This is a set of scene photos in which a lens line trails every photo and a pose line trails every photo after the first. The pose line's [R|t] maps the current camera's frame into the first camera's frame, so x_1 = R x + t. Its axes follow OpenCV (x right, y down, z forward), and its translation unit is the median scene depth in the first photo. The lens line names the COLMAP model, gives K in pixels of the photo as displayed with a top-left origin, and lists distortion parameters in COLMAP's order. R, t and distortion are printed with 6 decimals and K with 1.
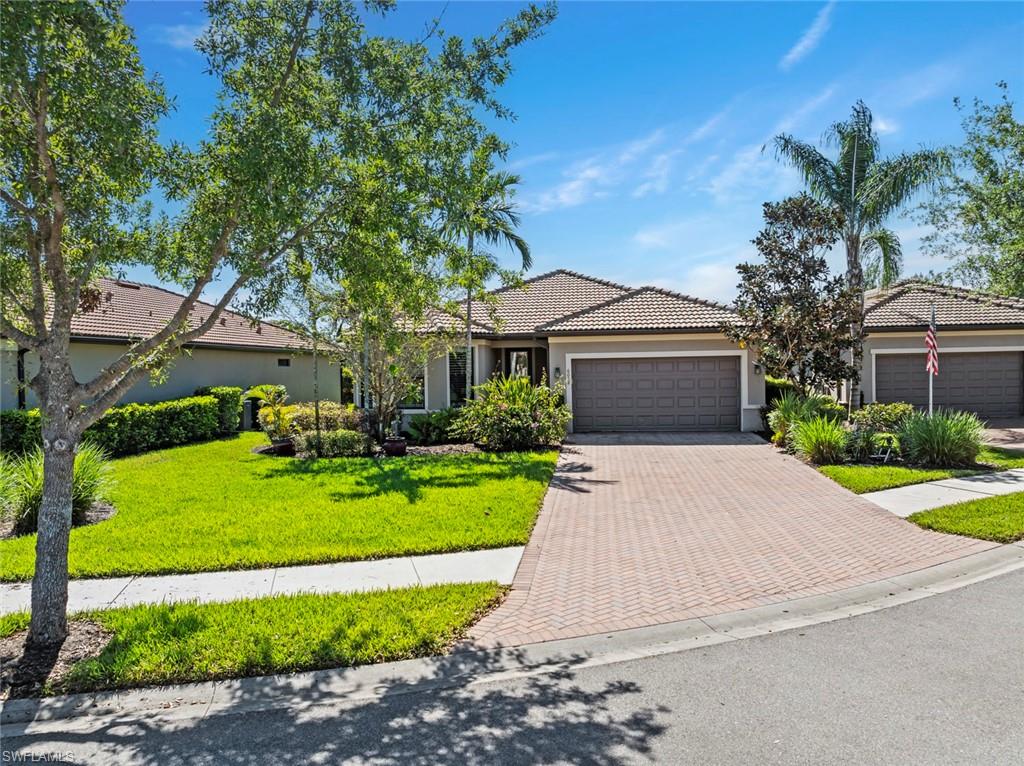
lens RADIAL K [[742.2, 0, 512.0], [0, 742.2, 383.0], [0, 0, 1]] dist [-0.037263, 0.000698]
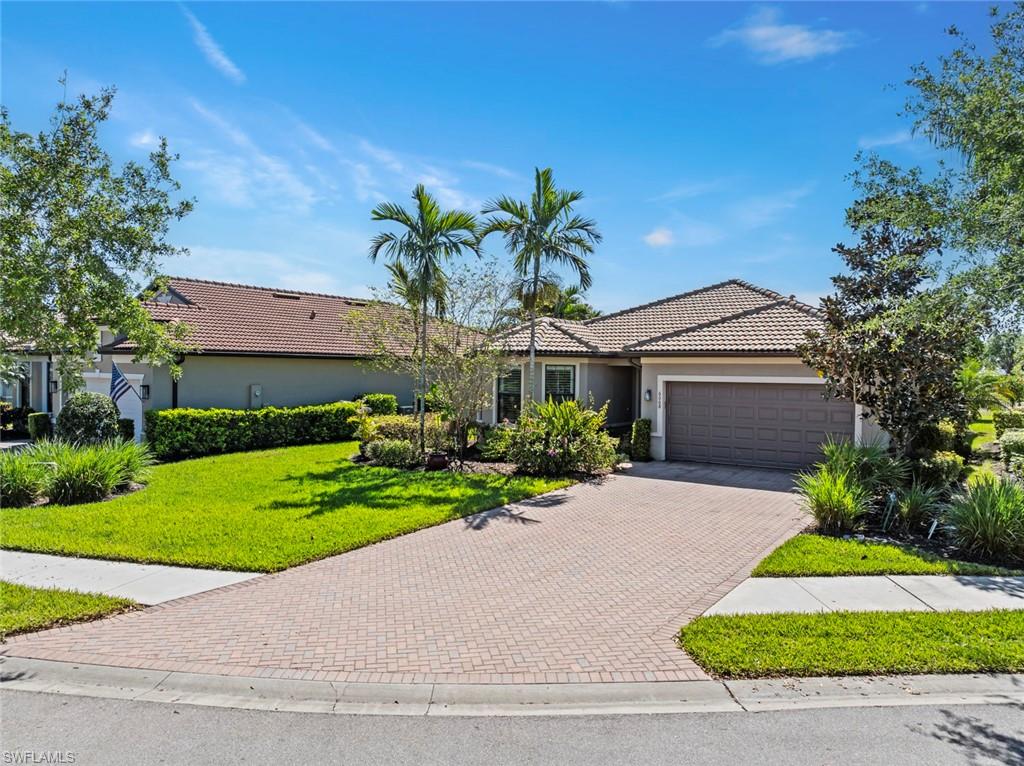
lens RADIAL K [[727.9, 0, 512.0], [0, 727.9, 383.0], [0, 0, 1]] dist [-0.046168, 0.003995]
pose [[0.881312, 0.036515, -0.471122, 0.385611], [-0.035556, 0.999308, 0.010941, -0.037503], [0.471195, 0.007108, 0.882000, 0.118802]]
